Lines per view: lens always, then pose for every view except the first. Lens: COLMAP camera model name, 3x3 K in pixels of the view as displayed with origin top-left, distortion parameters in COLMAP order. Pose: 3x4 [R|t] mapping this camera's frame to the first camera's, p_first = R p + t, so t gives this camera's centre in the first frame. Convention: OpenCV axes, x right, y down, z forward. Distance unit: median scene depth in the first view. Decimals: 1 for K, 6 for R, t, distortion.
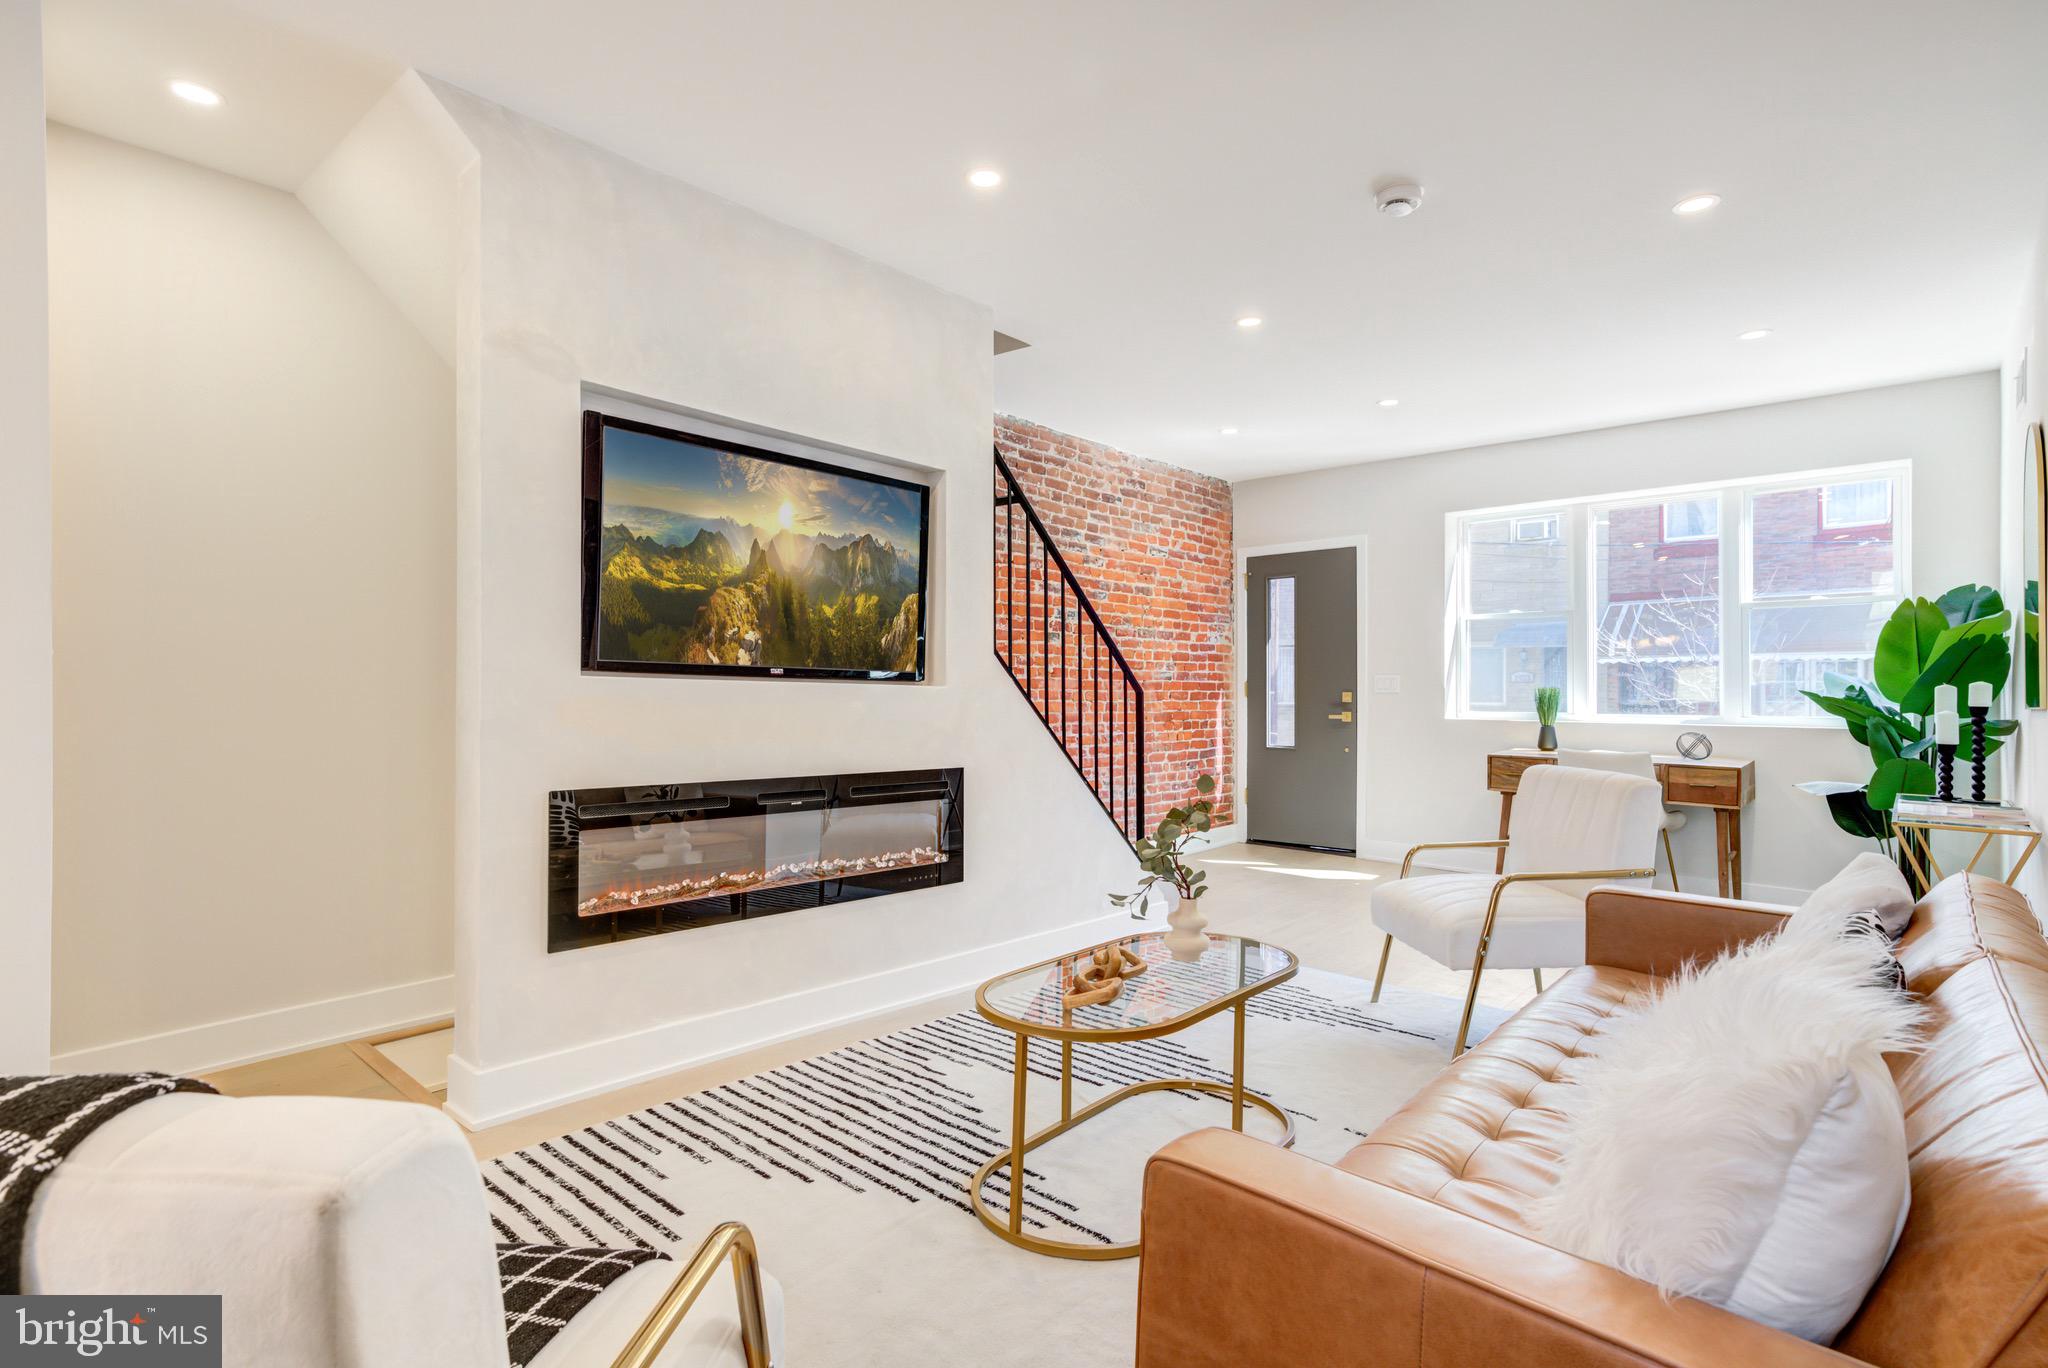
lens RADIAL K [[1008.2, 0, 1017.2], [0, 1008.2, 691.4], [0, 0, 1]] dist [0.006310, 0.000359]
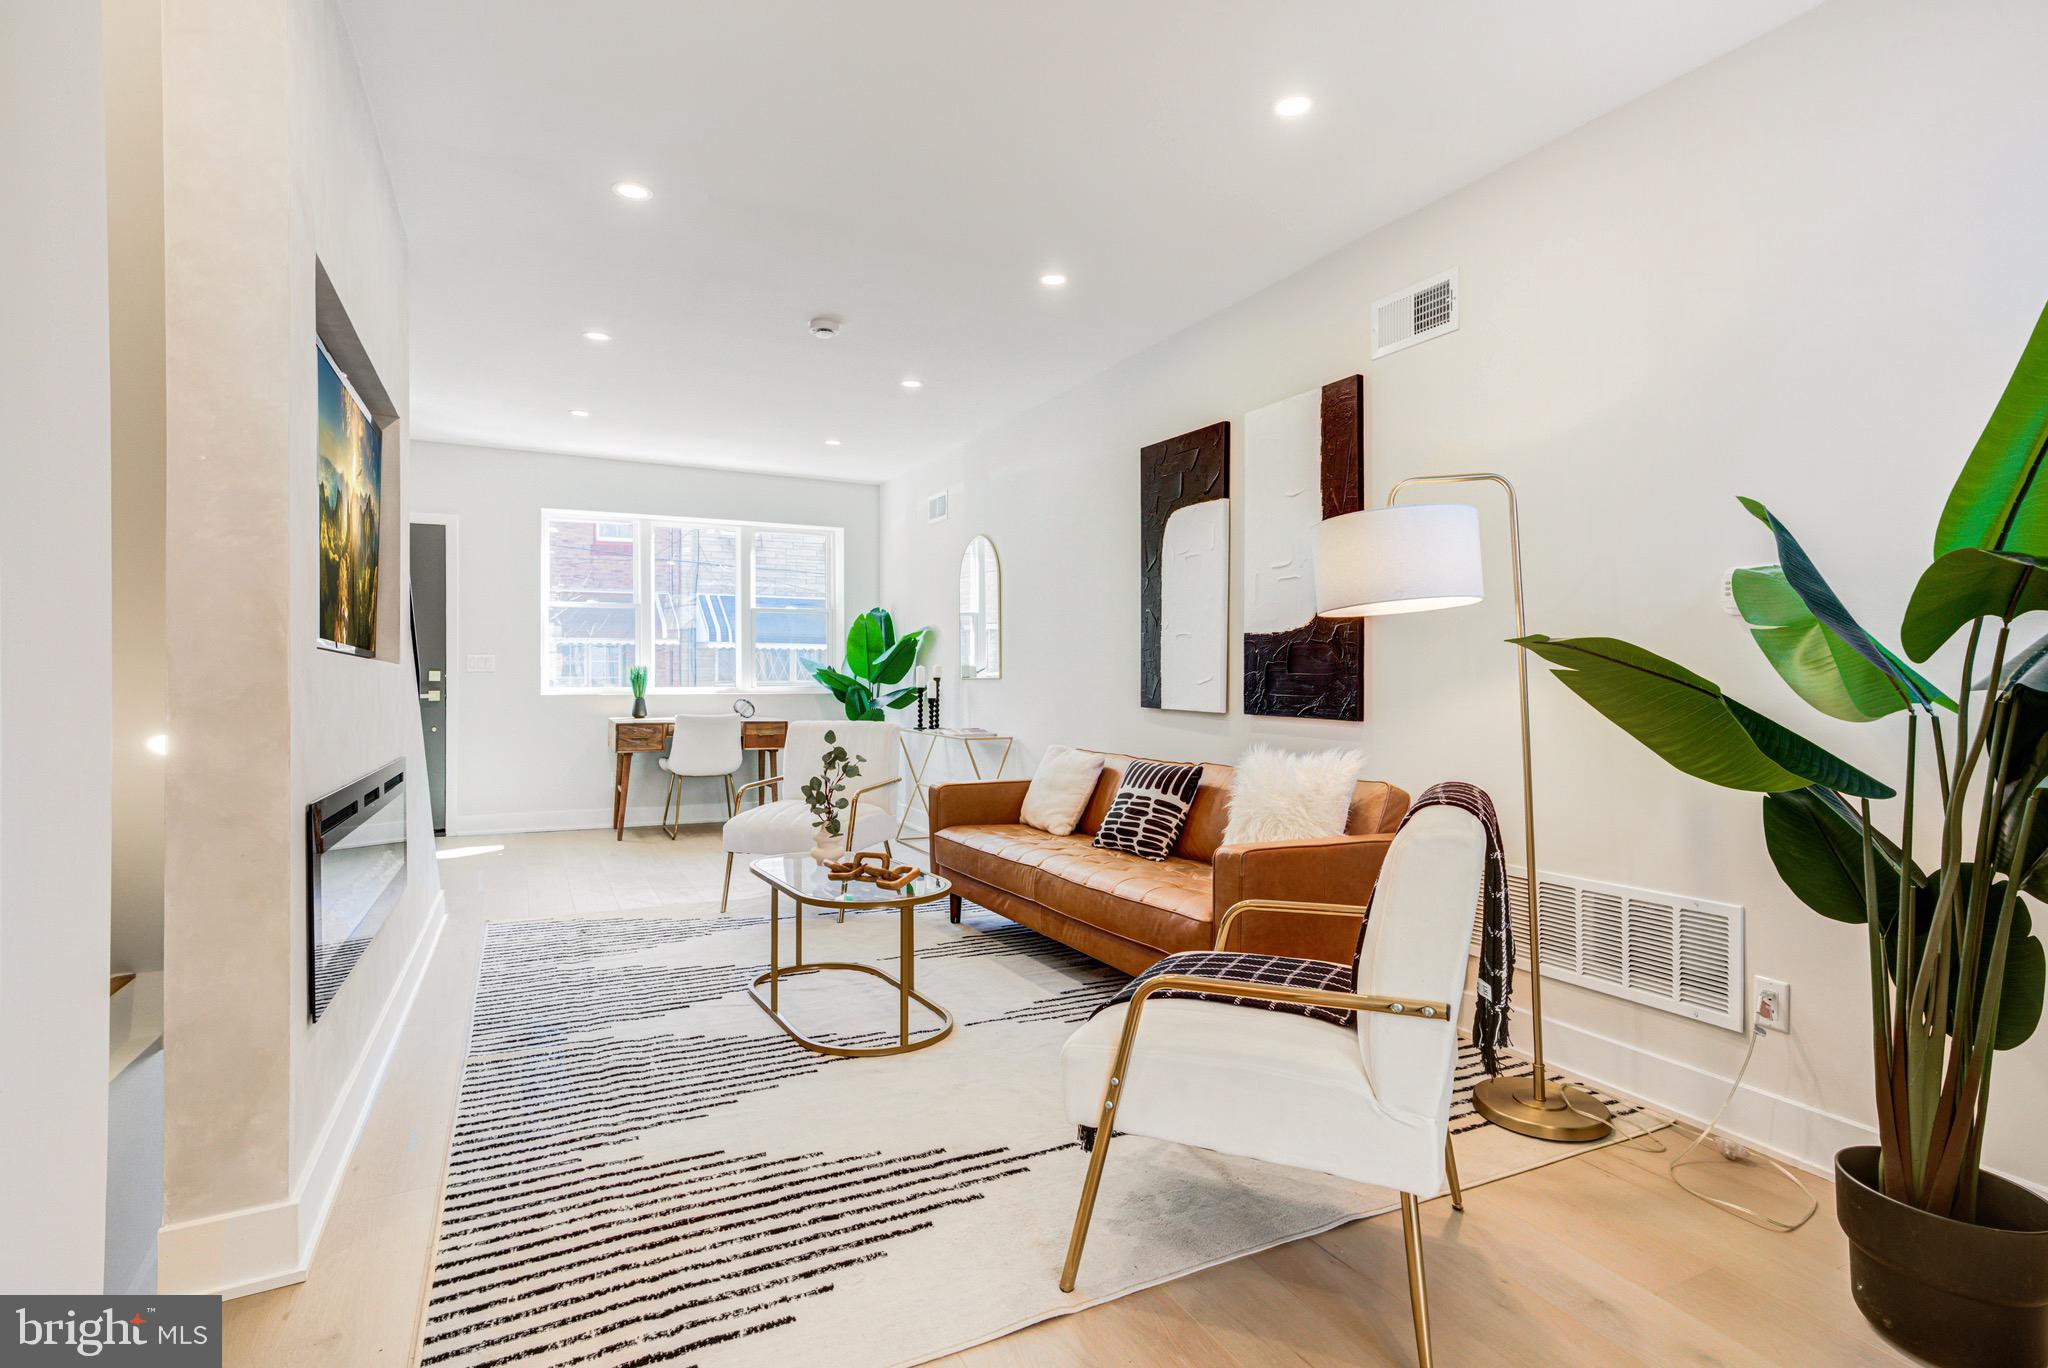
lens RADIAL K [[1024.9, 0, 1024.0], [0, 1024.9, 684.0], [0, 0, 1]] dist [0.011479, 0.000117]
pose [[0.355968, -0.014571, 0.934384, -0.612476], [0.001304, 0.999885, 0.015095, -0.001676], [-0.934497, -0.004155, 0.355946, 0.149199]]
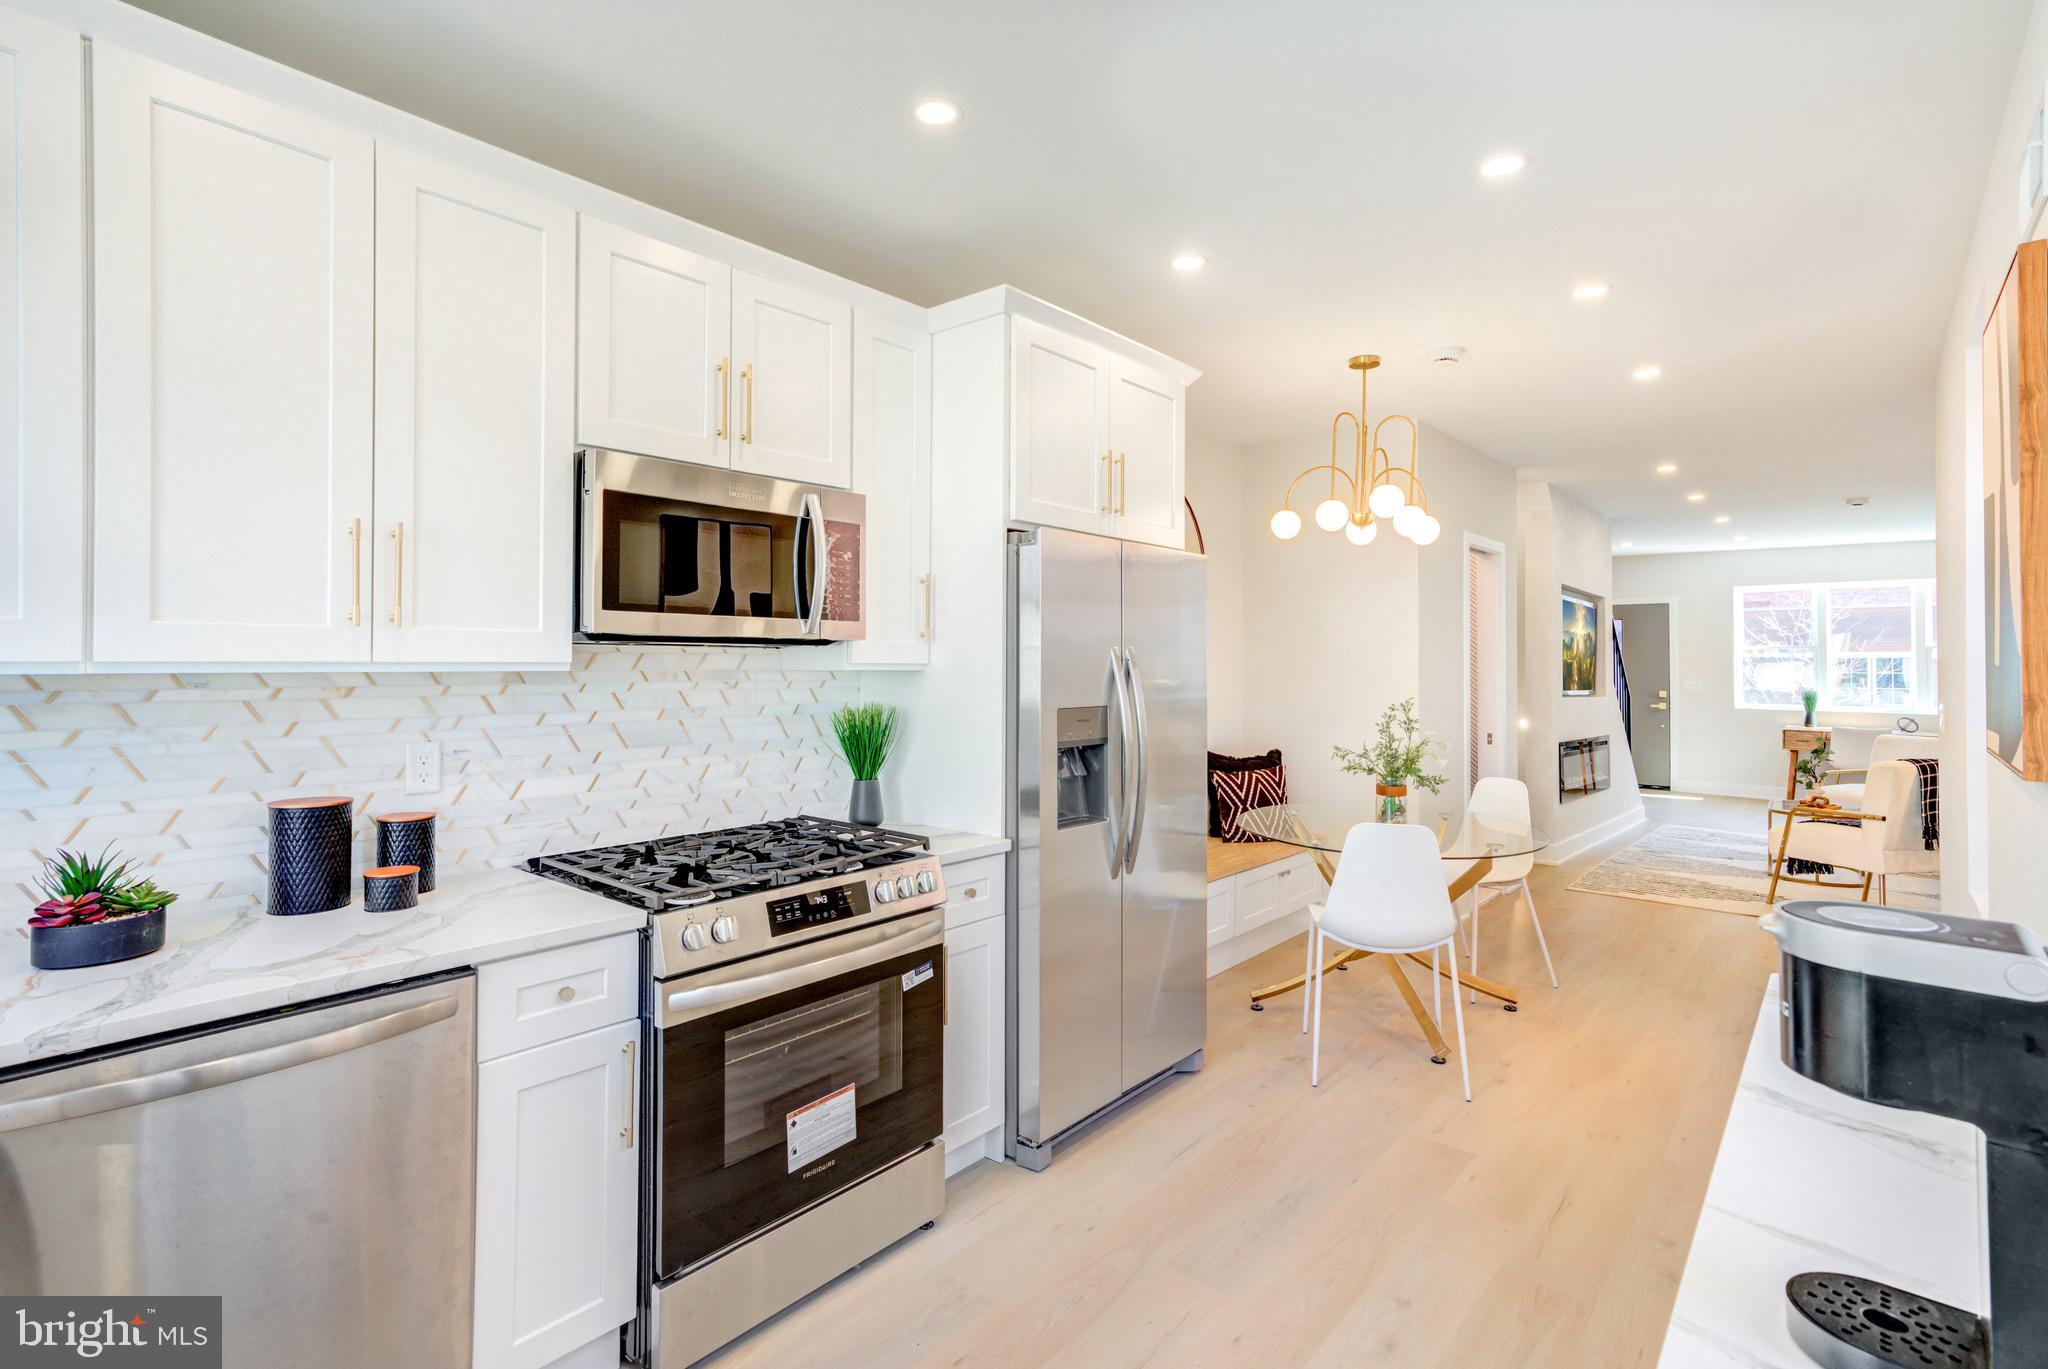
lens RADIAL K [[1014.2, 0, 956.7], [0, 1014.2, 648.2], [0, 0, 1]] dist [0.003246, 0.000275]
pose [[0.999991, 0.003615, -0.002432, -1.248353], [-0.003652, 0.999871, -0.015672, -0.058923], [0.002376, 0.015680, 0.999874, -1.018963]]
